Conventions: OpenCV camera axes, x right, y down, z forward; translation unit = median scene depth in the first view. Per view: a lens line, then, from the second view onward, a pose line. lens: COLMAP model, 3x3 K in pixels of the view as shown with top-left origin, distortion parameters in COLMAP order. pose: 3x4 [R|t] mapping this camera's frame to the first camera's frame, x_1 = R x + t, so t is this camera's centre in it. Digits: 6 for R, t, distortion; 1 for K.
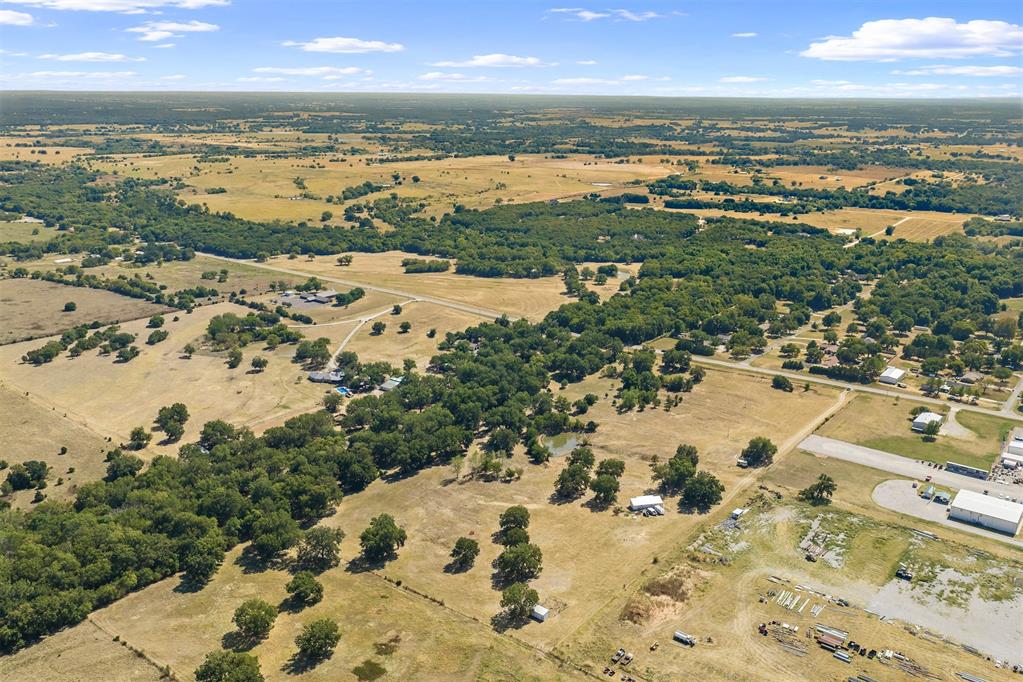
lens RADIAL K [[853.9, 0, 511.5], [0, 853.9, 341.0], [0, 0, 1]] dist [-0.007283, 0.001620]
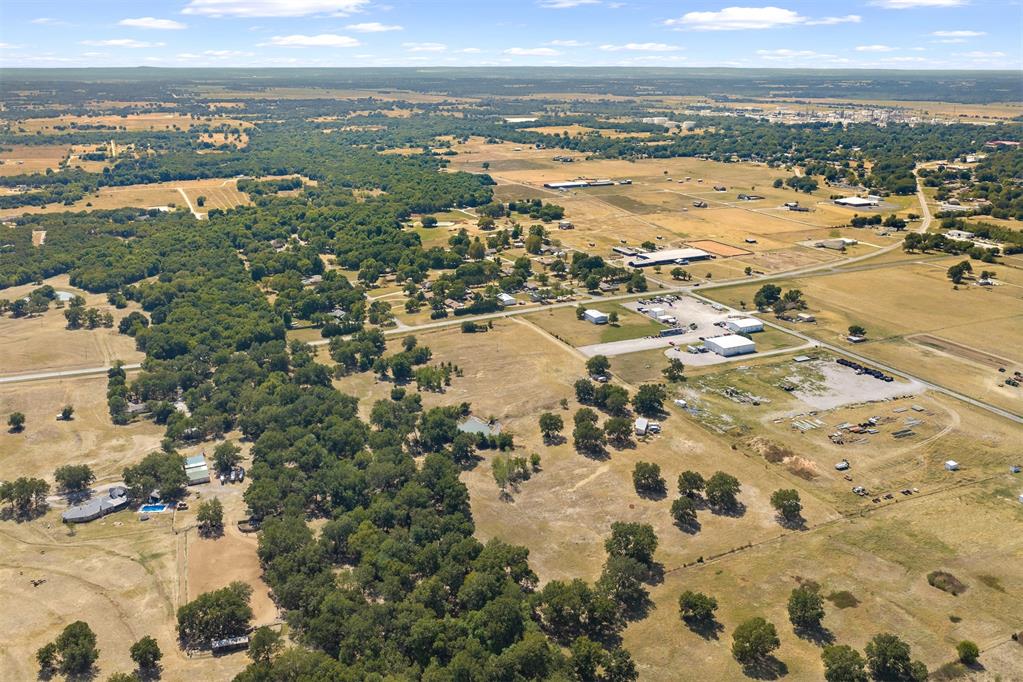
lens RADIAL K [[844.1, 0, 516.2], [0, 844.1, 342.0], [0, 0, 1]] dist [0.004904, -0.013342]
pose [[0.455727, -0.281367, 0.844480, -0.718876], [0.253181, 0.950513, 0.180066, -0.140465], [-0.853354, 0.131745, 0.504411, 0.465736]]
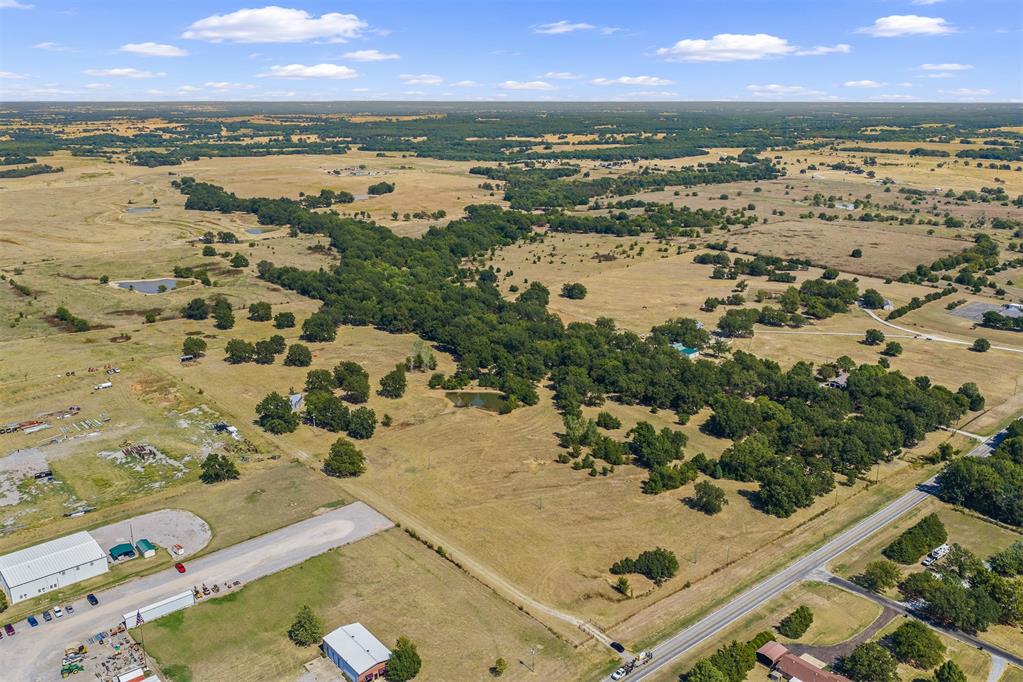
lens RADIAL K [[856.0, 0, 511.0], [0, 856.0, 280.5], [0, 0, 1]] dist [0.007547, -0.014831]
pose [[-0.178864, 0.201620, -0.962994, 0.907538], [-0.279932, 0.927896, 0.246266, -0.231963], [0.943210, 0.313621, -0.109527, 1.107725]]
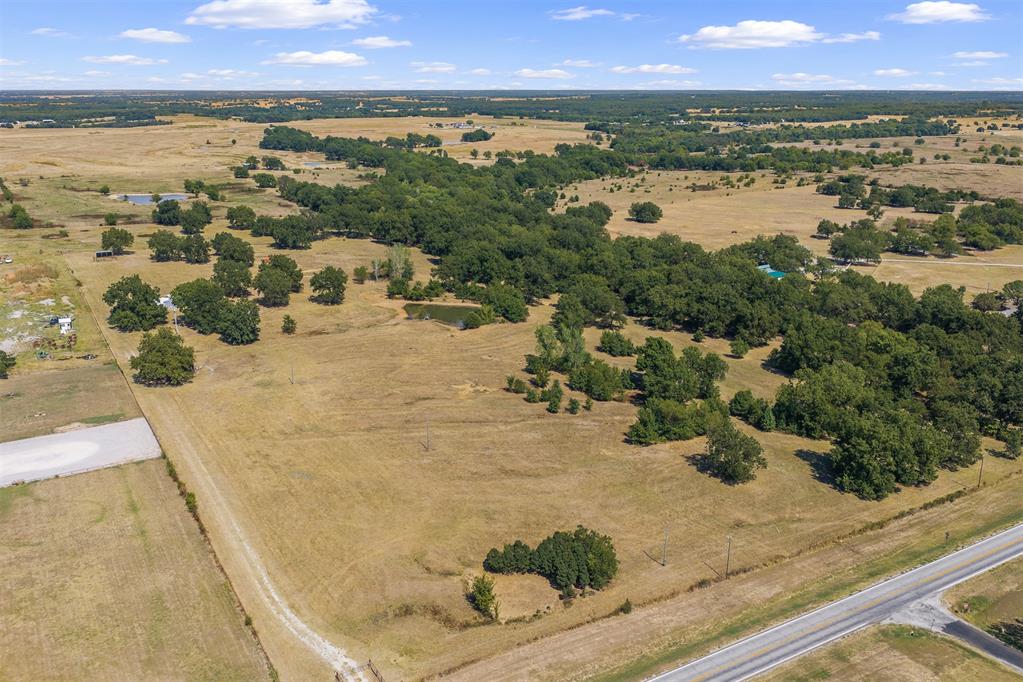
lens RADIAL K [[853.9, 0, 511.5], [0, 853.9, 341.0], [0, 0, 1]] dist [-0.007283, 0.001620]
pose [[-0.344882, 0.261697, -0.901427, 0.619682], [-0.269254, 0.892407, 0.362094, -0.103411], [0.899199, 0.367592, -0.237312, 1.217499]]
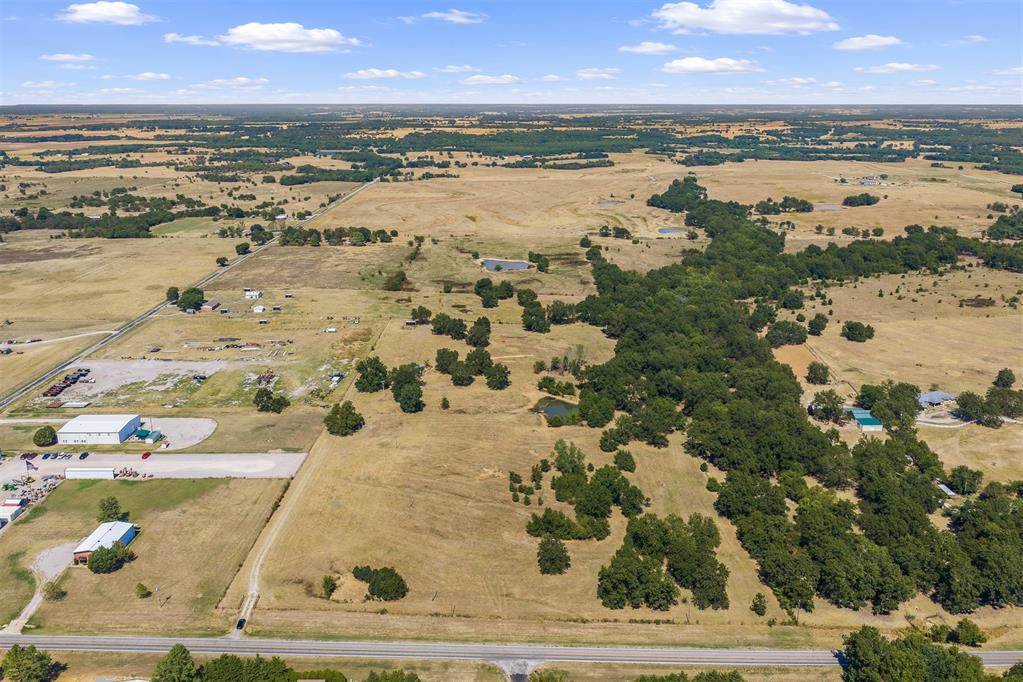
lens RADIAL K [[844.1, 0, 516.2], [0, 844.1, 342.0], [0, 0, 1]] dist [0.004904, -0.013342]
pose [[-0.784625, 0.167449, -0.596929, 0.610944], [-0.177178, 0.862115, 0.474727, -0.351075], [0.594114, 0.478246, -0.646769, 1.524877]]
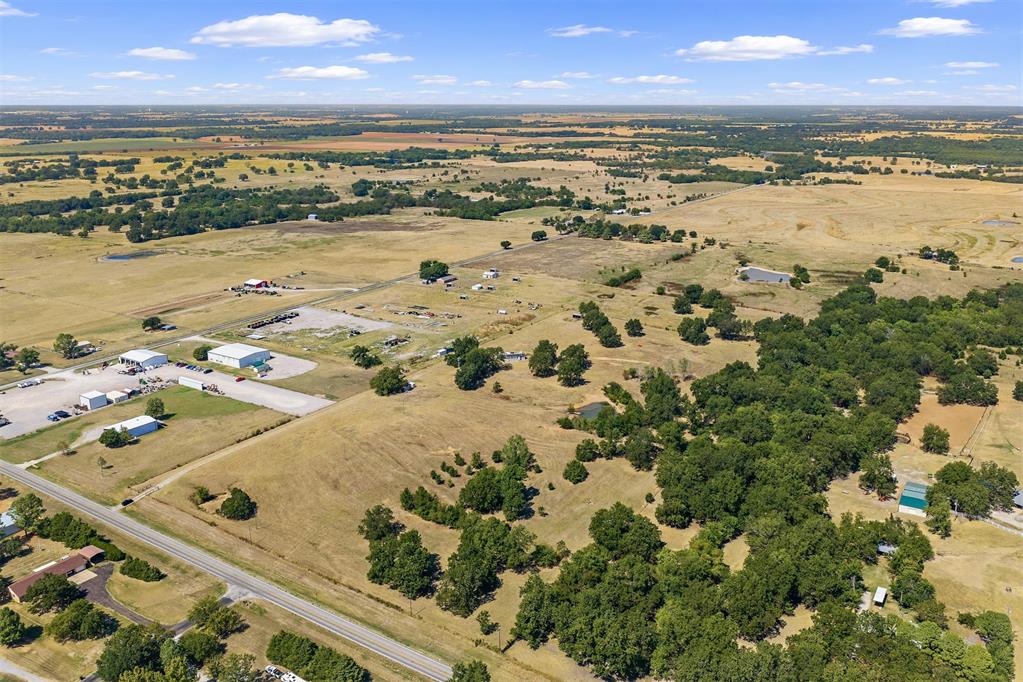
lens RADIAL K [[844.1, 0, 516.2], [0, 844.1, 342.0], [0, 0, 1]] dist [0.004904, -0.013342]
pose [[-0.995455, 0.021338, -0.092810, 0.221467], [-0.031565, 0.845553, 0.532958, -0.399365], [0.089848, 0.533466, -0.841036, 1.692711]]
